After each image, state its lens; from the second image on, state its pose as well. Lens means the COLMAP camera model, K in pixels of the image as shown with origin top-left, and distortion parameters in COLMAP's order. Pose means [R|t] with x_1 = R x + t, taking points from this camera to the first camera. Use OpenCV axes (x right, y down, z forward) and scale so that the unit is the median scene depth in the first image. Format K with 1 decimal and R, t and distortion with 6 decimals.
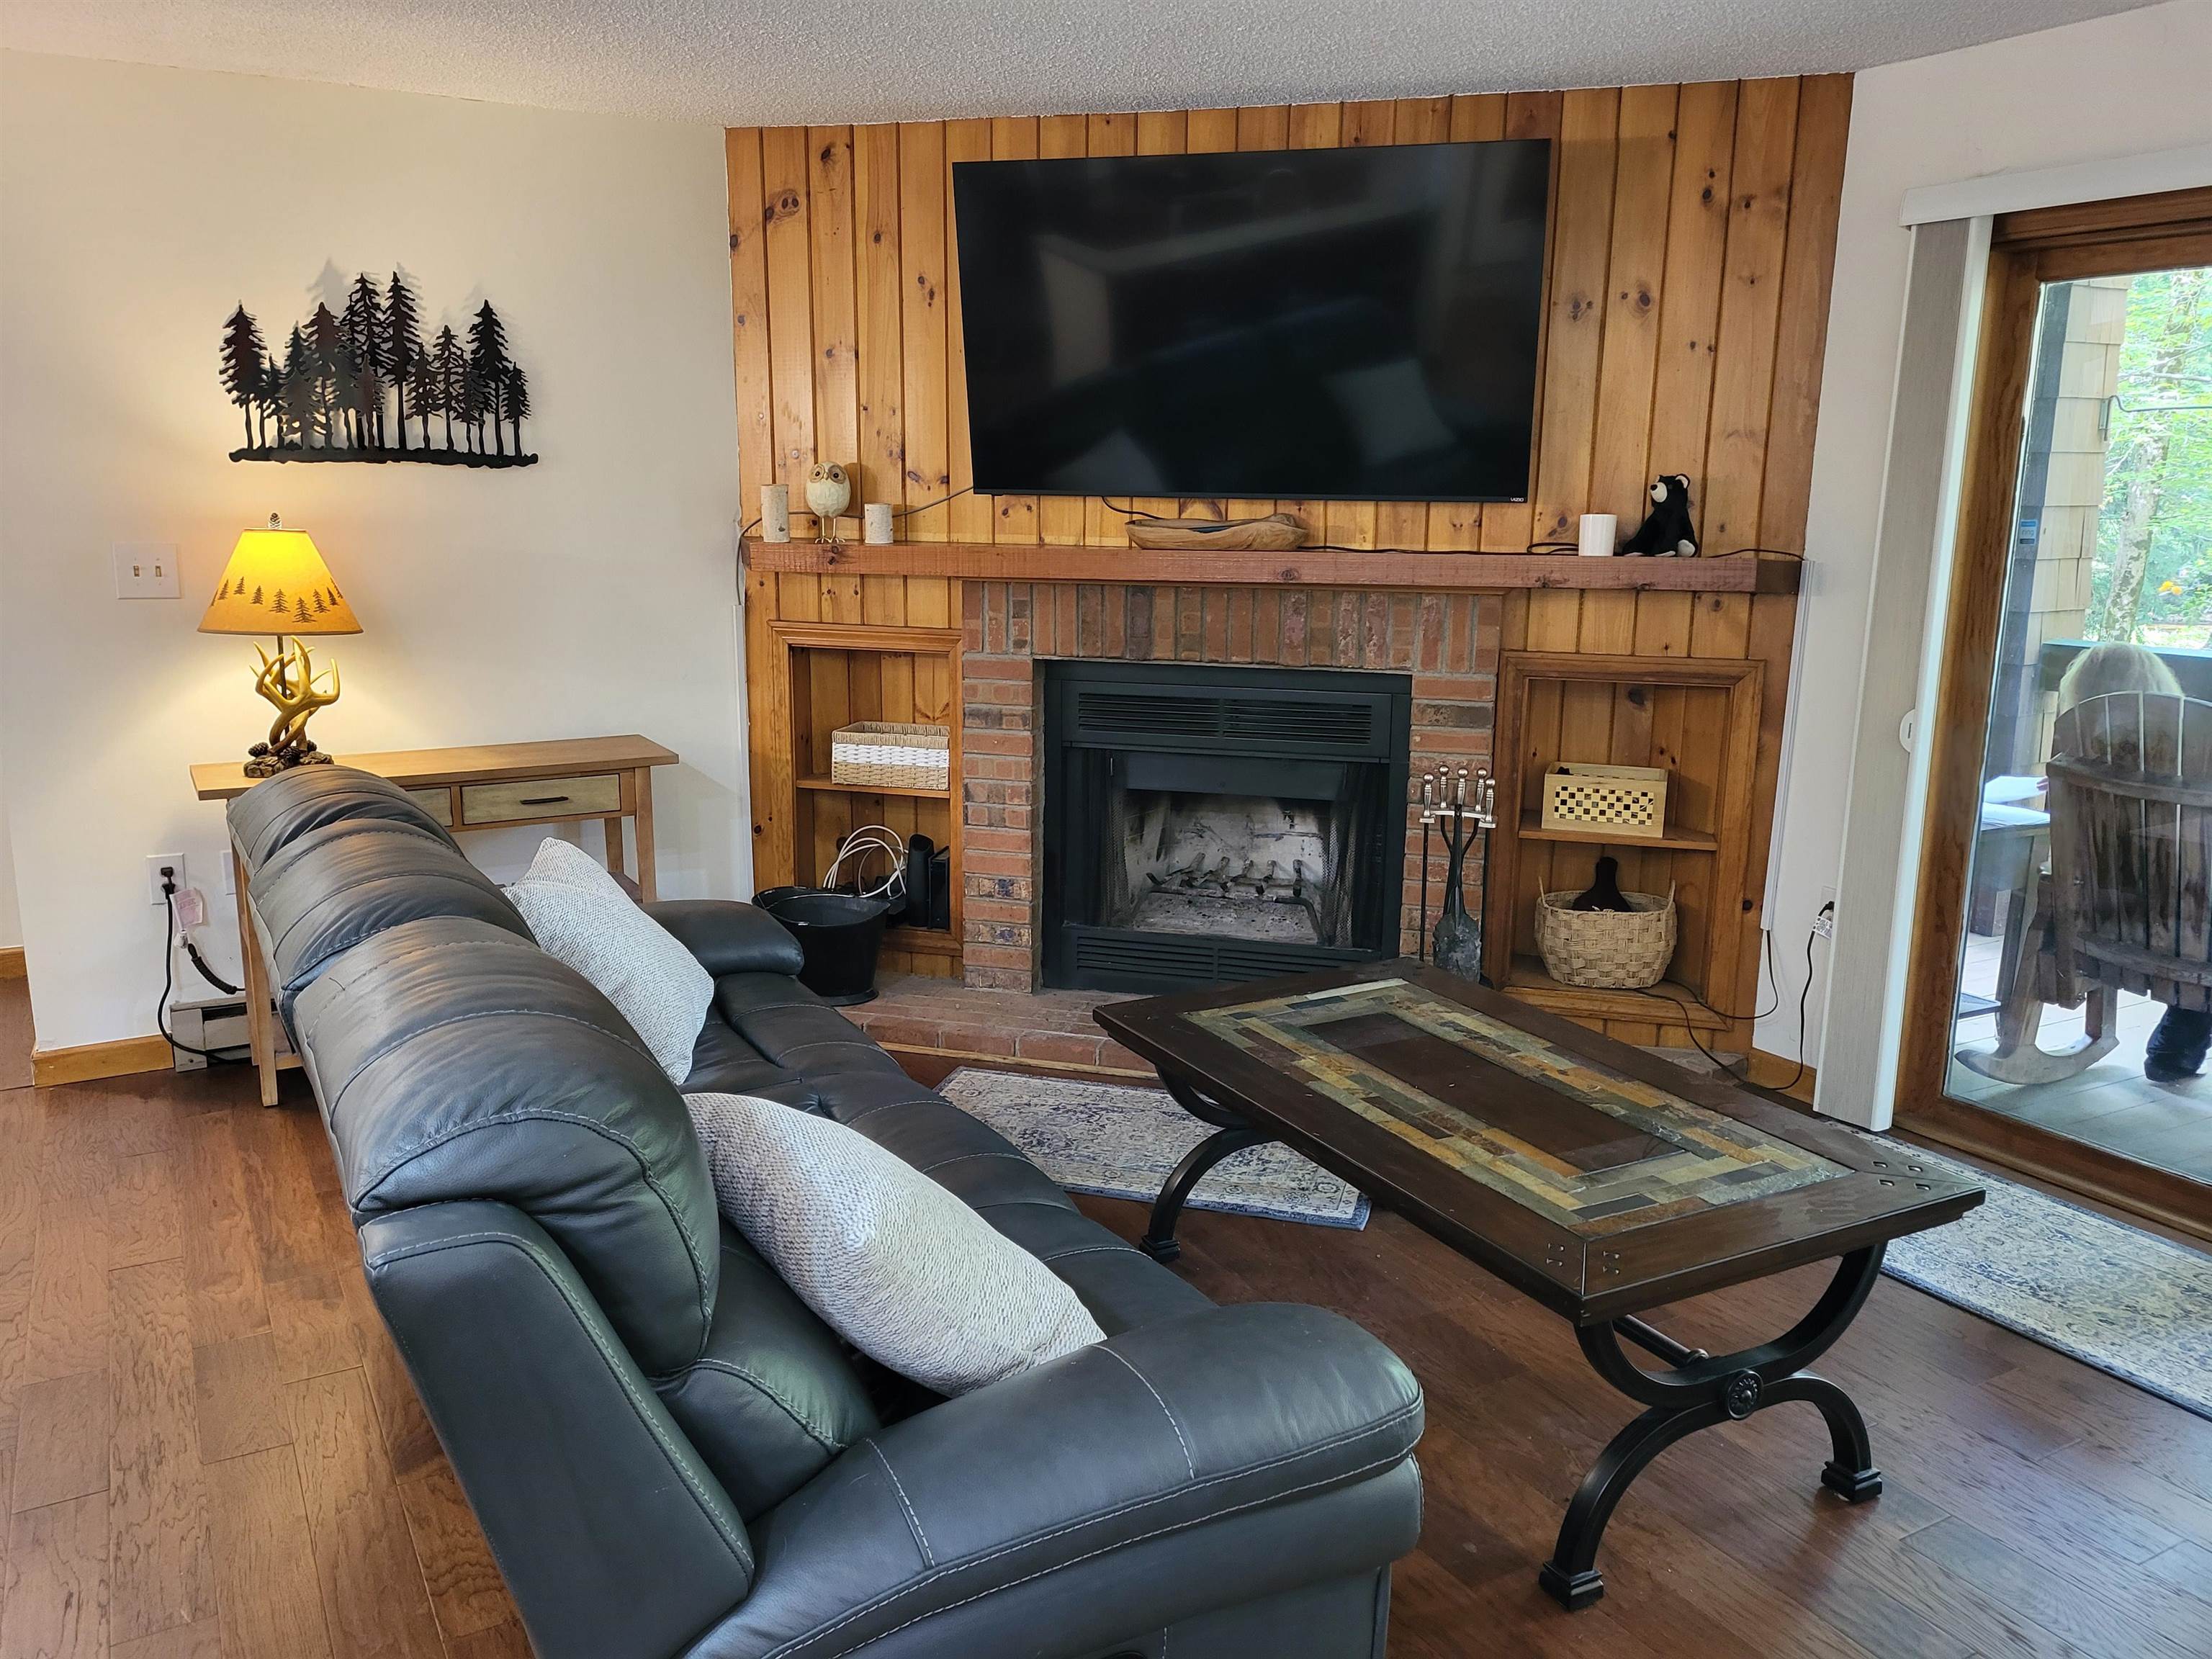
lens RADIAL K [[1639.3, 0, 1106.0], [0, 1639.3, 829.5], [0, 0, 1]] dist [0.031263, -0.024411]
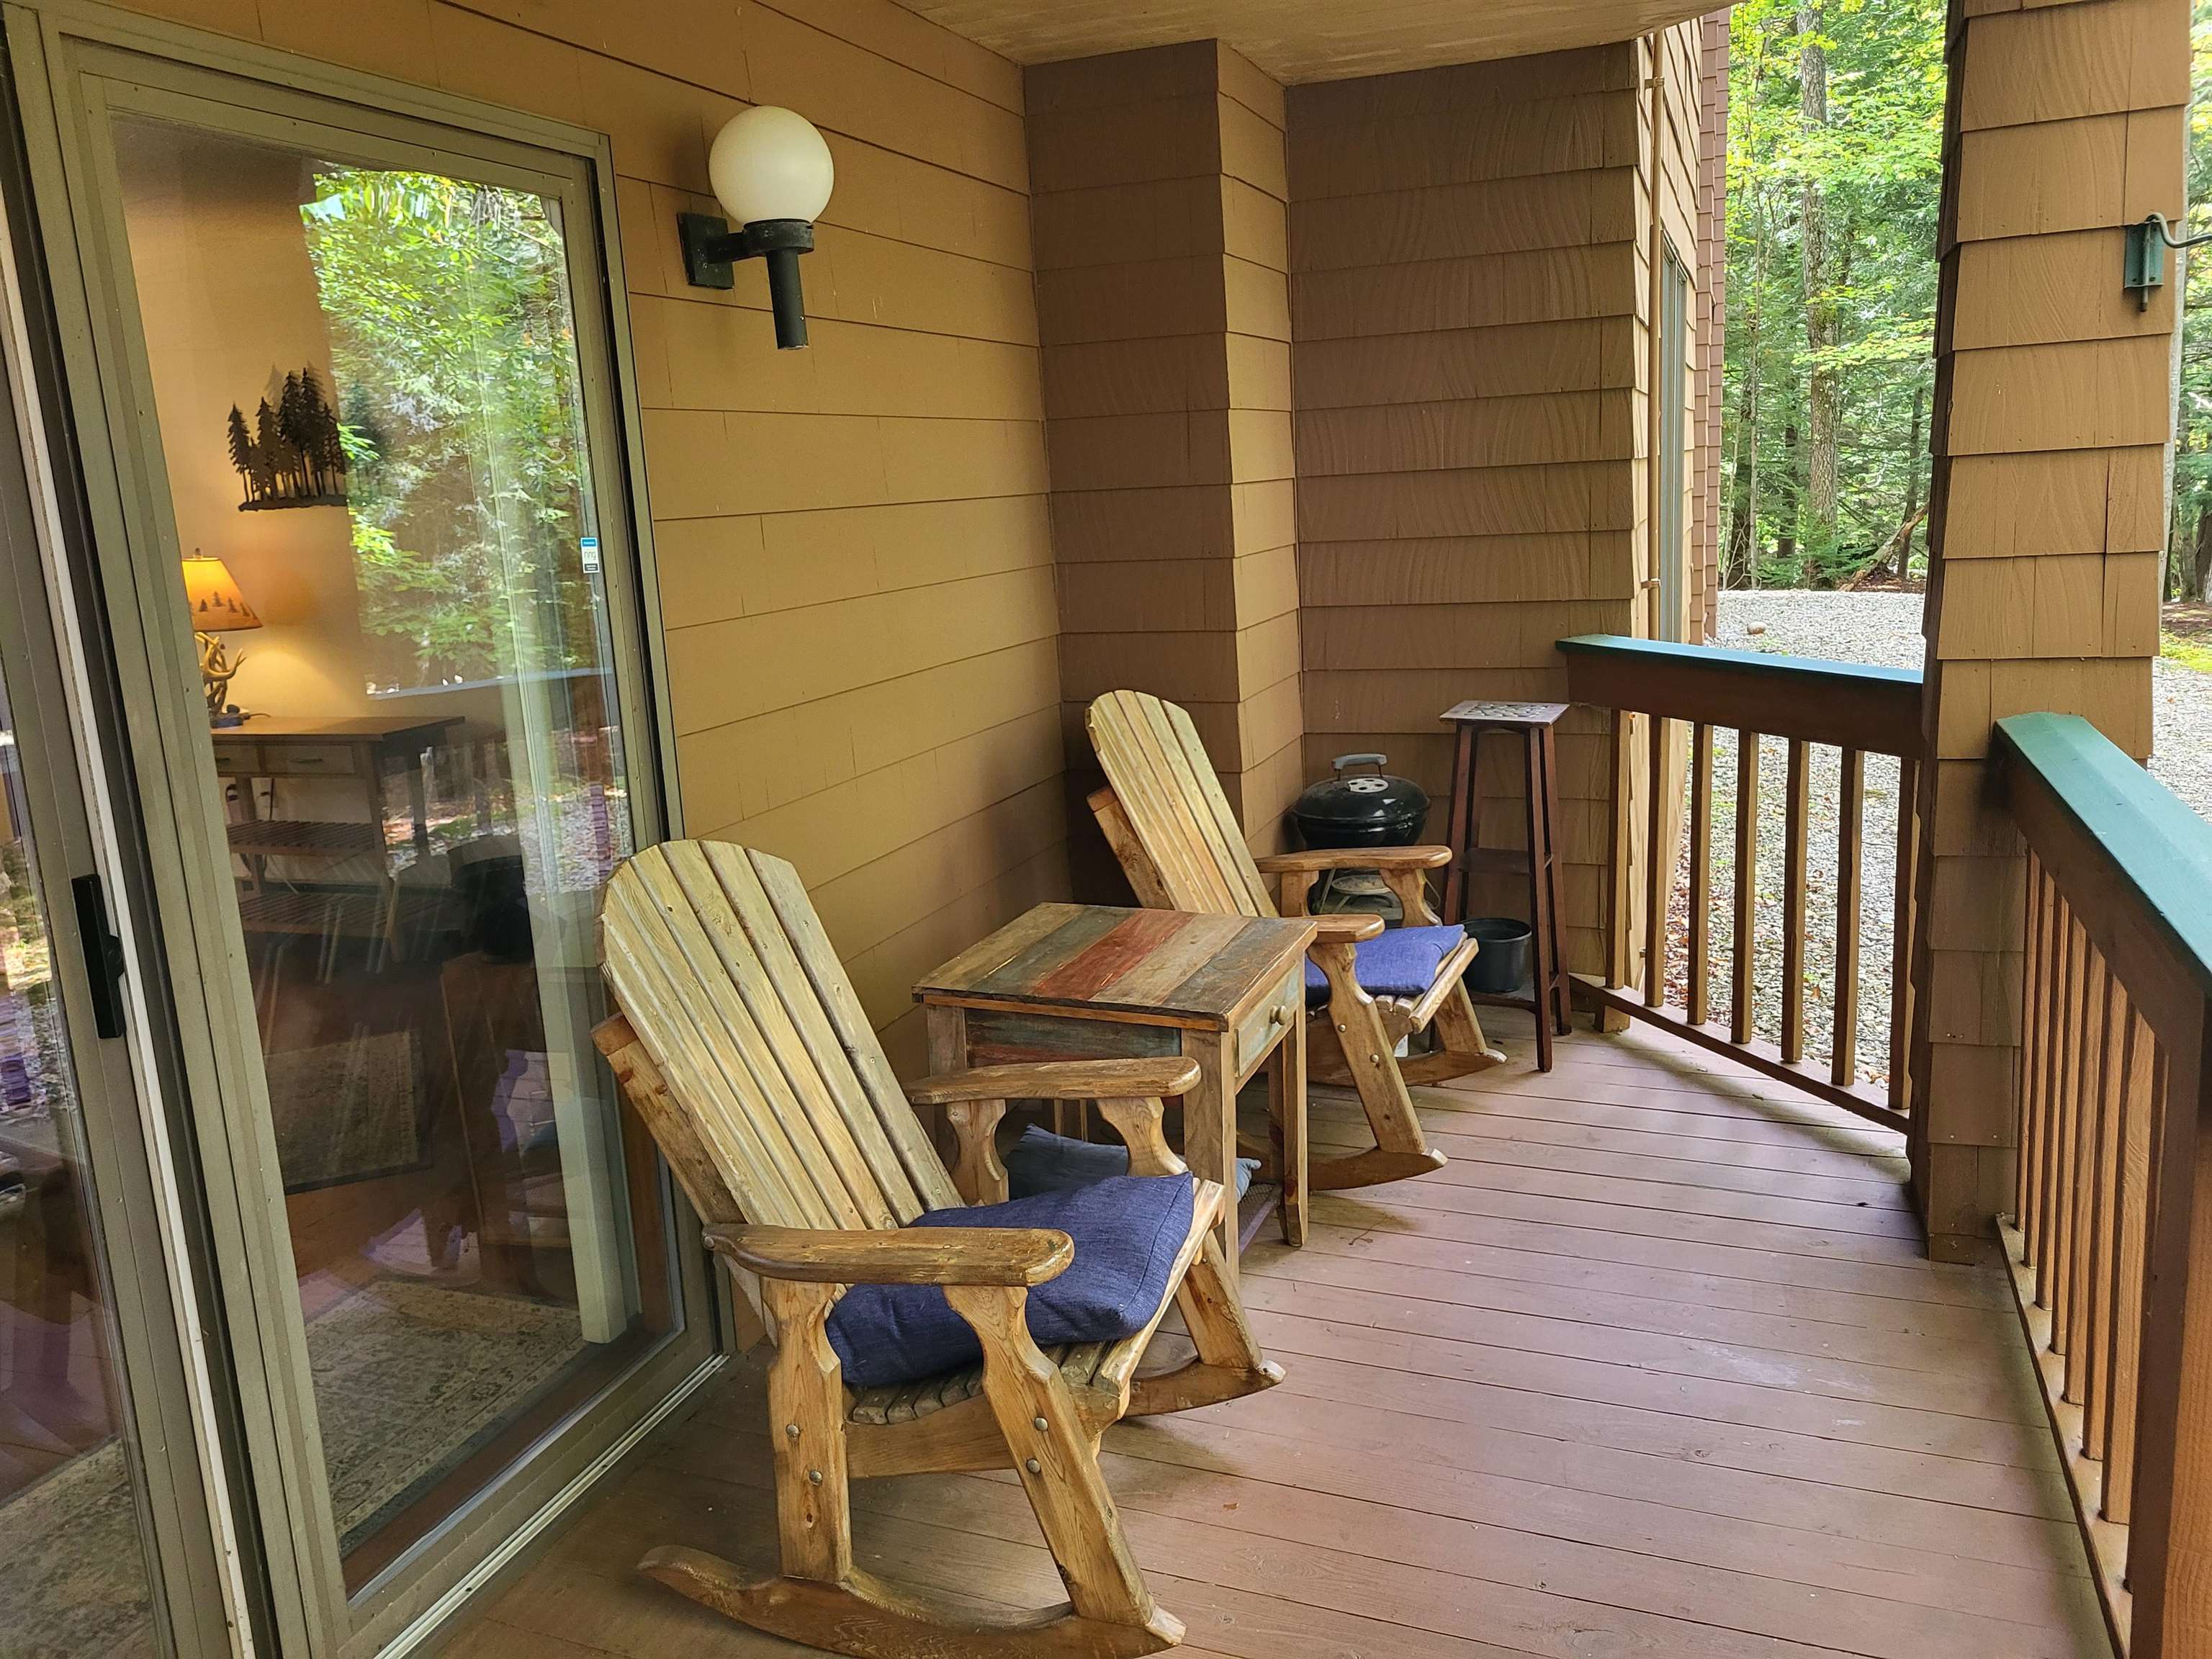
lens RADIAL K [[1668.4, 0, 1073.1], [0, 1668.4, 798.6], [0, 0, 1]] dist [0.061156, -0.058436]
pose [[0.619033, 0.106789, -0.778071, 1.120627], [-0.107109, 0.992935, 0.051062, -0.125663], [0.778027, 0.051729, 0.626098, 0.651450]]
